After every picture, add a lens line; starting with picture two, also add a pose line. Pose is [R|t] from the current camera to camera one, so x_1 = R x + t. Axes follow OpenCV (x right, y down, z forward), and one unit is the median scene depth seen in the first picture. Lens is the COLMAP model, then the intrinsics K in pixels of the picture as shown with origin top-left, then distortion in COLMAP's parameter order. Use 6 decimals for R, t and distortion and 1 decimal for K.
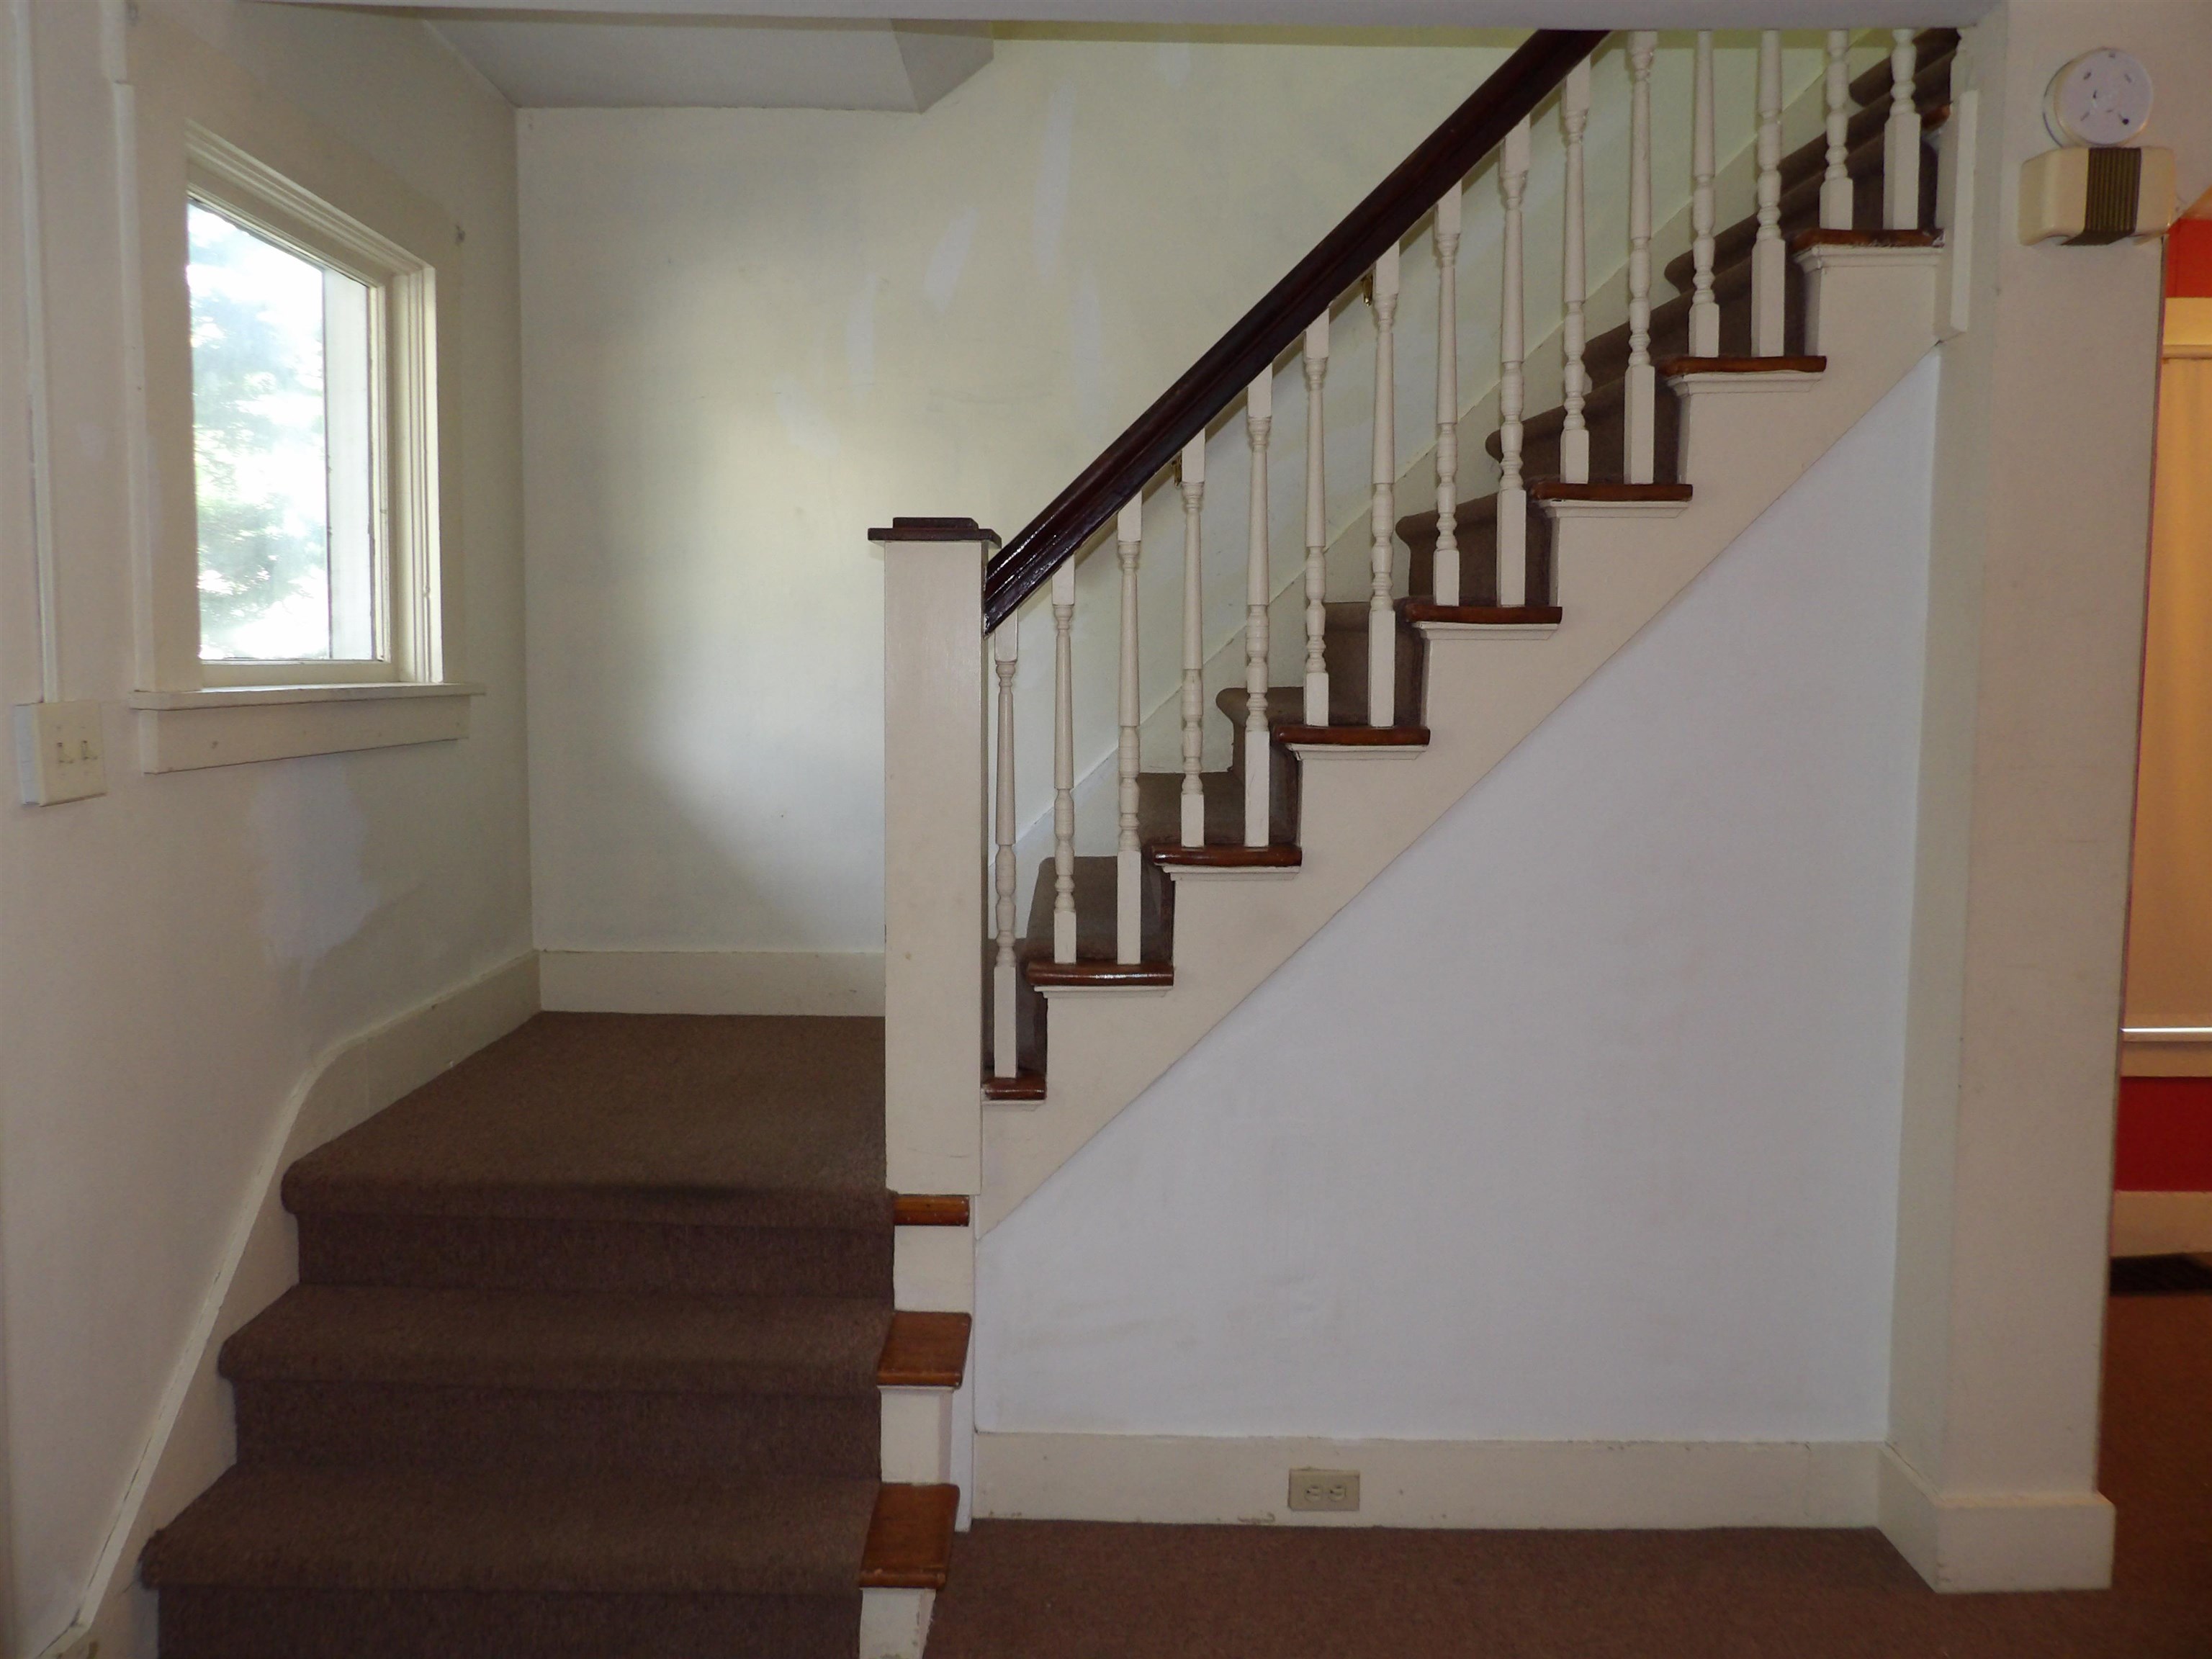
lens RADIAL K [[1595.3, 0, 1101.6], [0, 1595.3, 811.6], [0, 0, 1]] dist [-0.047812, 0.050222]
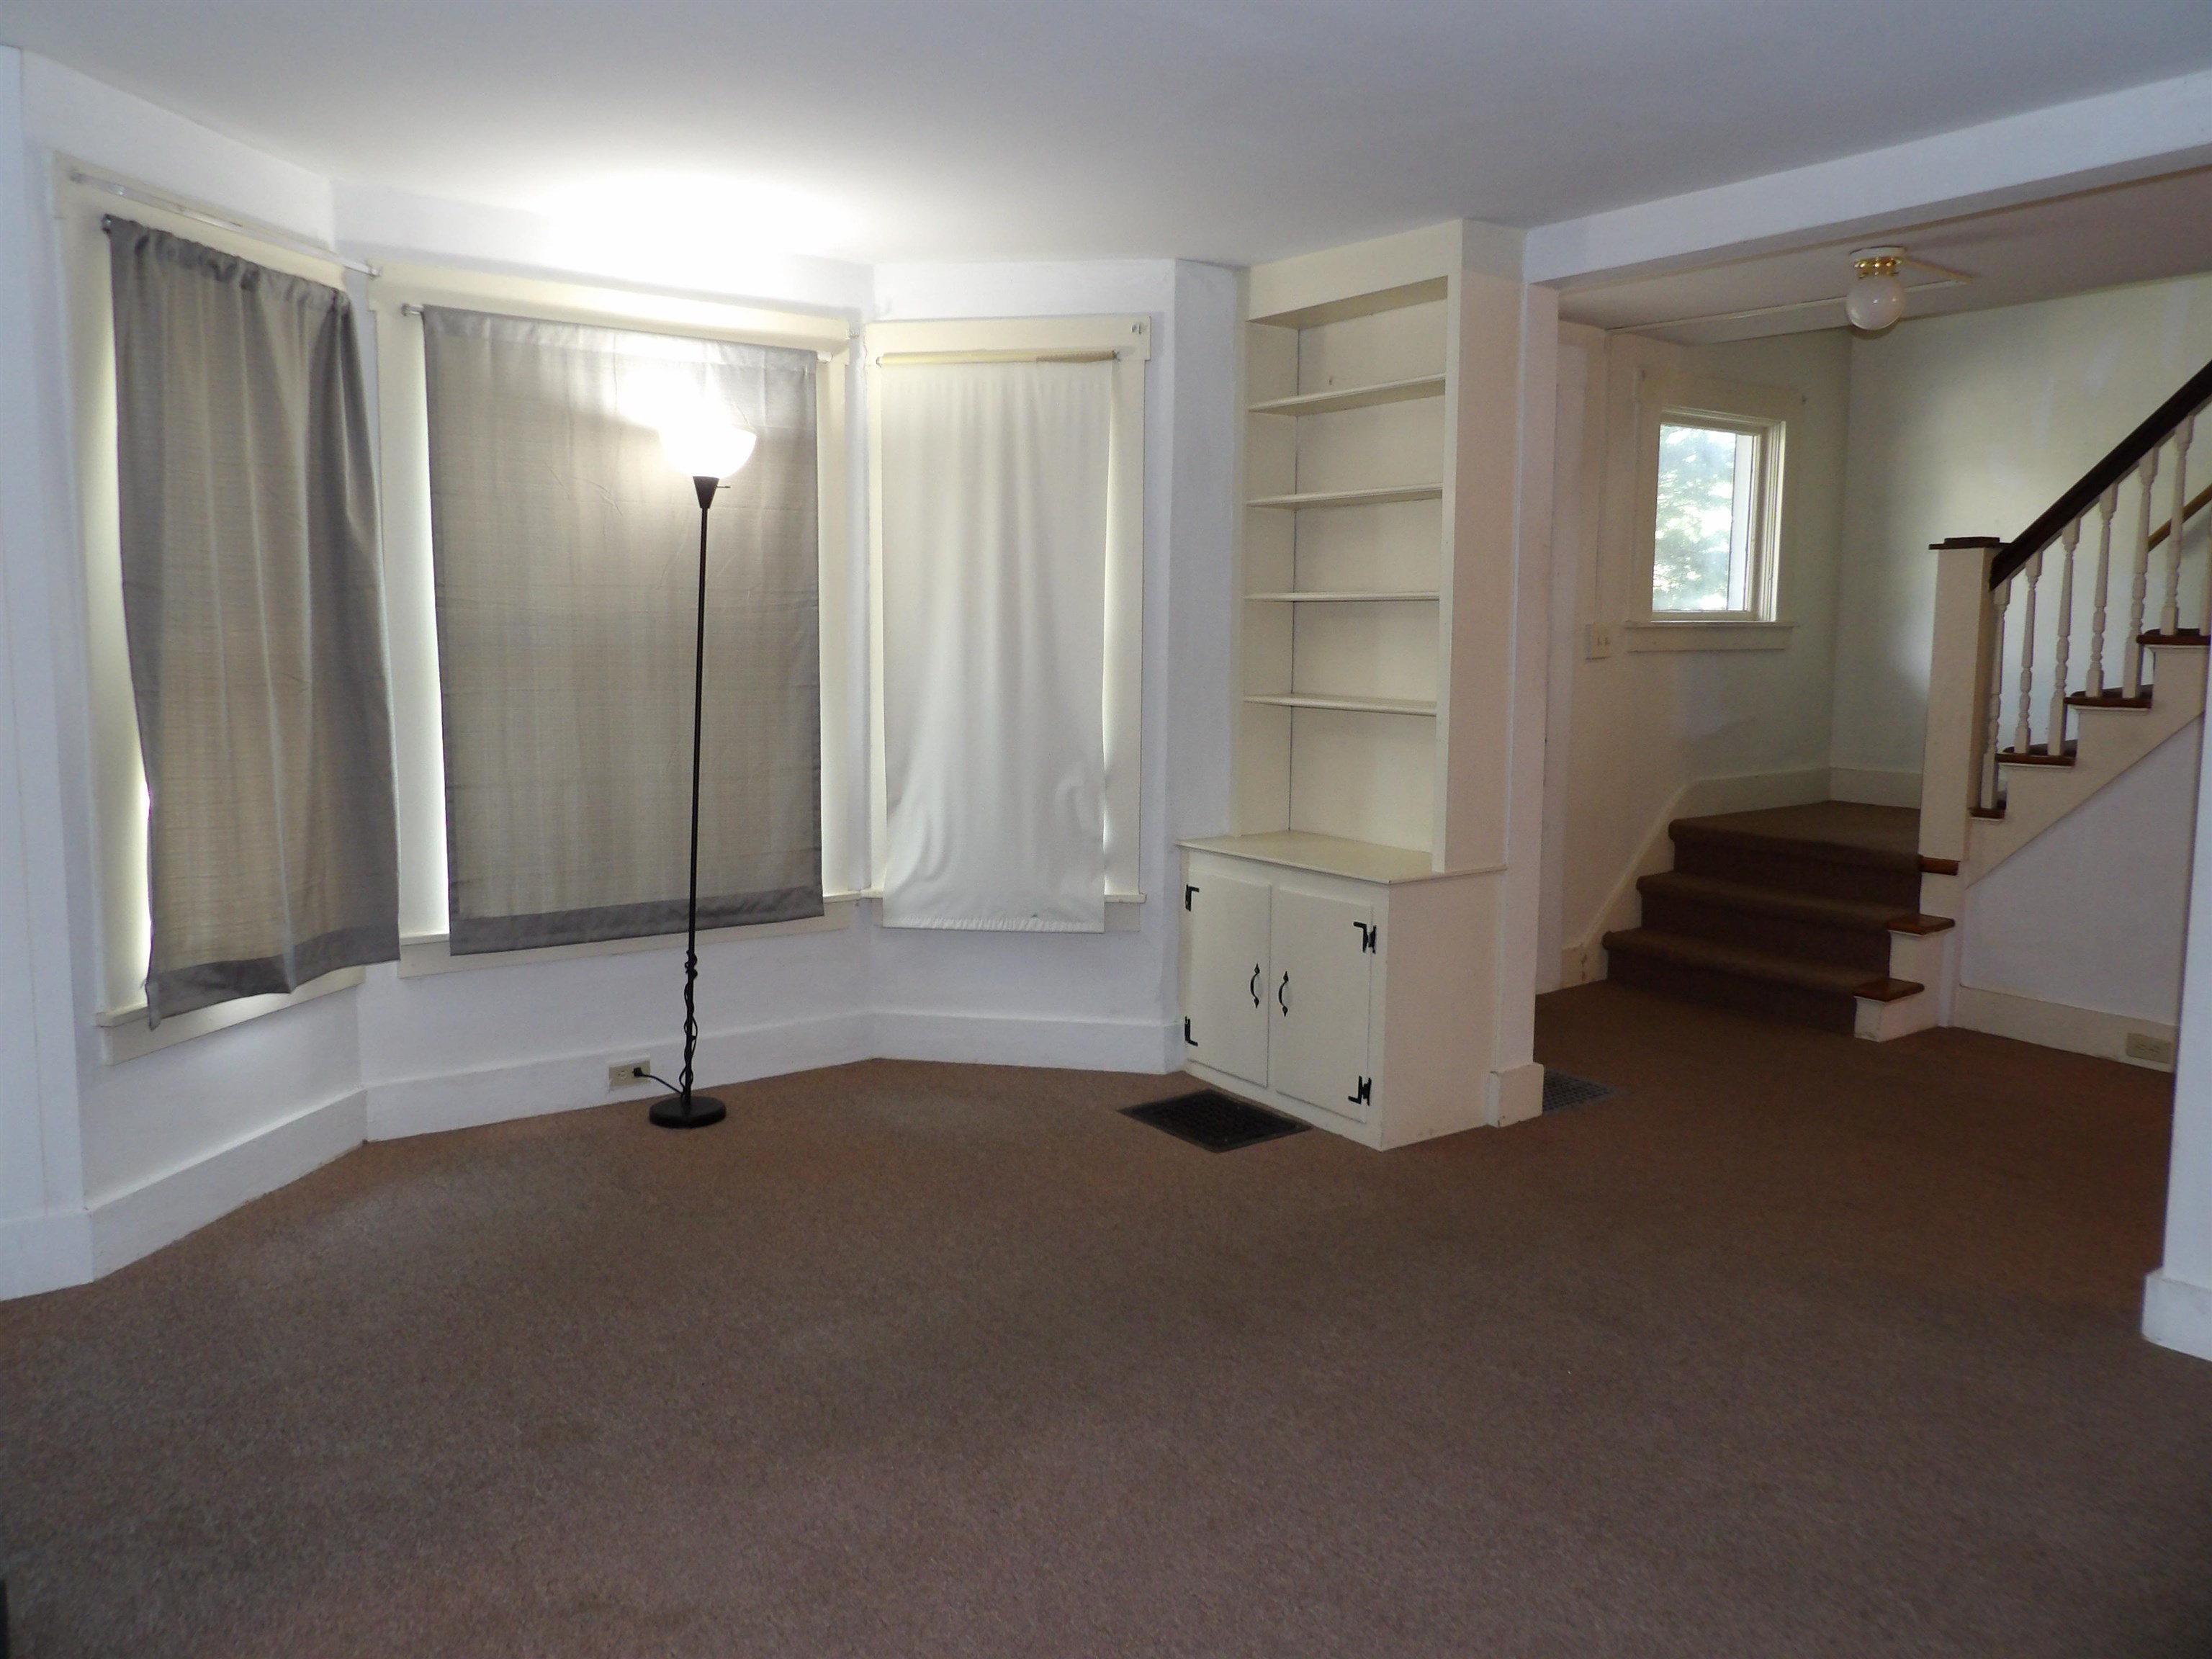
lens RADIAL K [[1595.3, 0, 1109.2], [0, 1595.3, 822.8], [0, 0, 1]] dist [-0.047812, 0.050222]
pose [[0.589067, 0.087705, -0.803311, 0.902026], [-0.064187, 0.996030, 0.061678, 0.130648], [0.805531, 0.015229, 0.592358, -1.104464]]
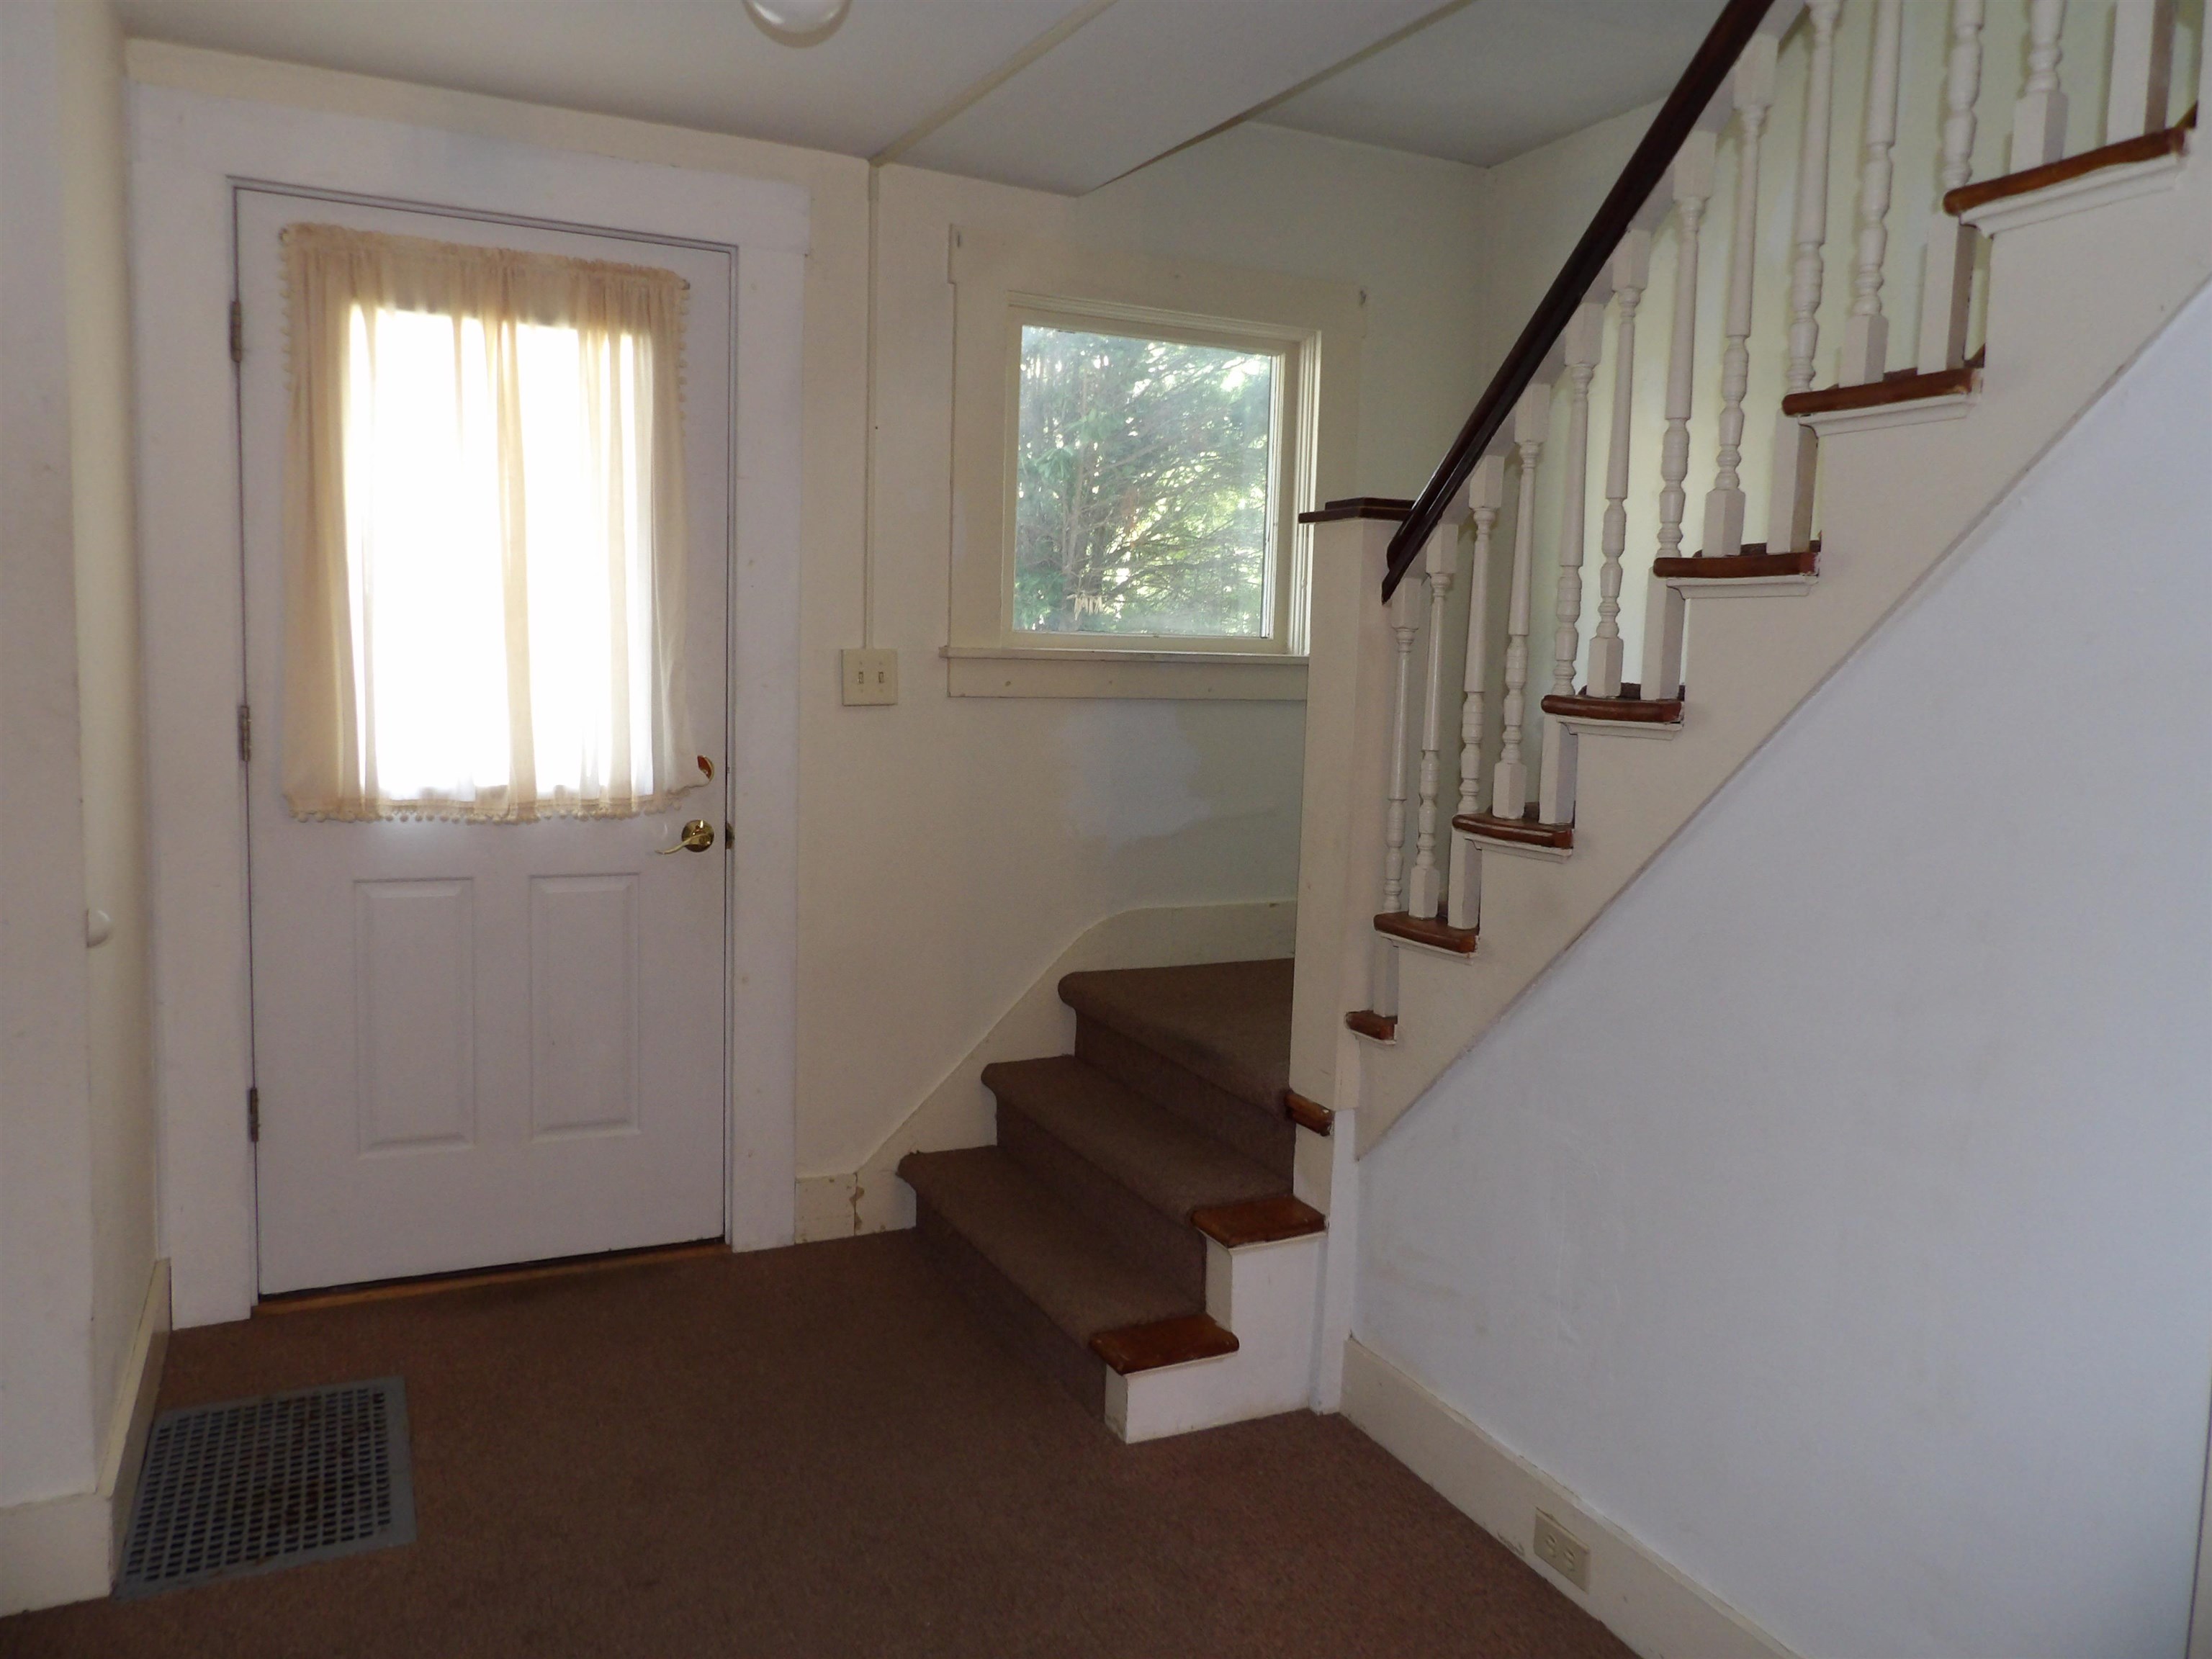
lens RADIAL K [[1595.3, 0, 1103.2], [0, 1595.3, 808.1], [0, 0, 1]] dist [-0.047812, 0.050222]
pose [[0.431188, 0.091324, -0.897629, 0.805468], [-0.103892, 0.993272, 0.051149, -0.008462], [0.896261, 0.071202, 0.437775, 0.349885]]
